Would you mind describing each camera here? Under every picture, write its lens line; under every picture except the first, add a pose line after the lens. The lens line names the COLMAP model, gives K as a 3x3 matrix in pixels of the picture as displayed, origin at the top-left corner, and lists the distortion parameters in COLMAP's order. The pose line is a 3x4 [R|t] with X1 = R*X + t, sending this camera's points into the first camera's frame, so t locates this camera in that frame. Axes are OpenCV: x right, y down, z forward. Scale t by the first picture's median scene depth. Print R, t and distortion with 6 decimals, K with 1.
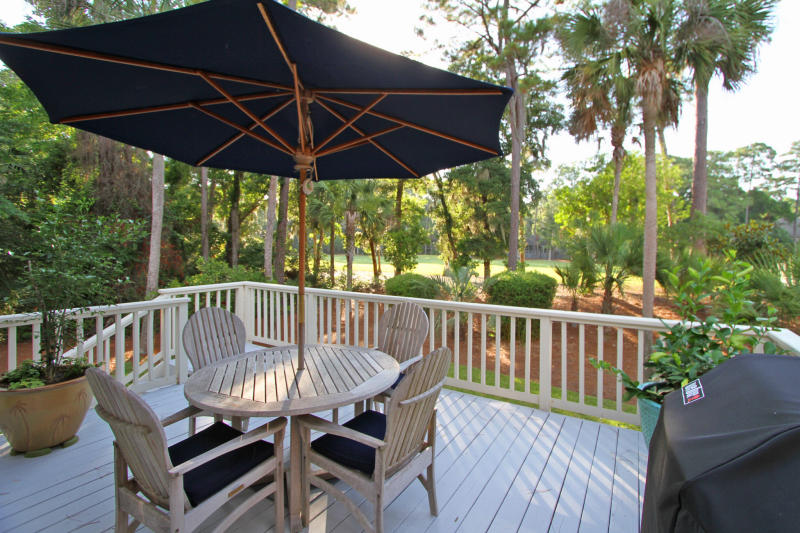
lens RADIAL K [[359.9, 0, 424.4], [0, 359.9, 247.3], [0, 0, 1]] dist [-0.008240, 0.000079]
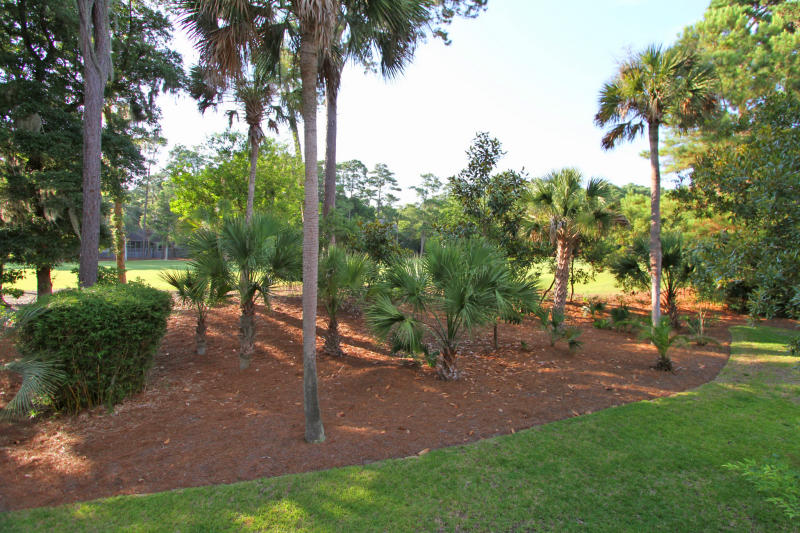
lens RADIAL K [[359.9, 0, 424.4], [0, 359.9, 247.3], [0, 0, 1]] dist [-0.008240, 0.000079]
pose [[0.574183, -0.013756, 0.818612, 0.061150], [0.005202, 0.999900, 0.013154, -0.002143], [-0.818711, -0.003294, 0.574197, 0.153801]]
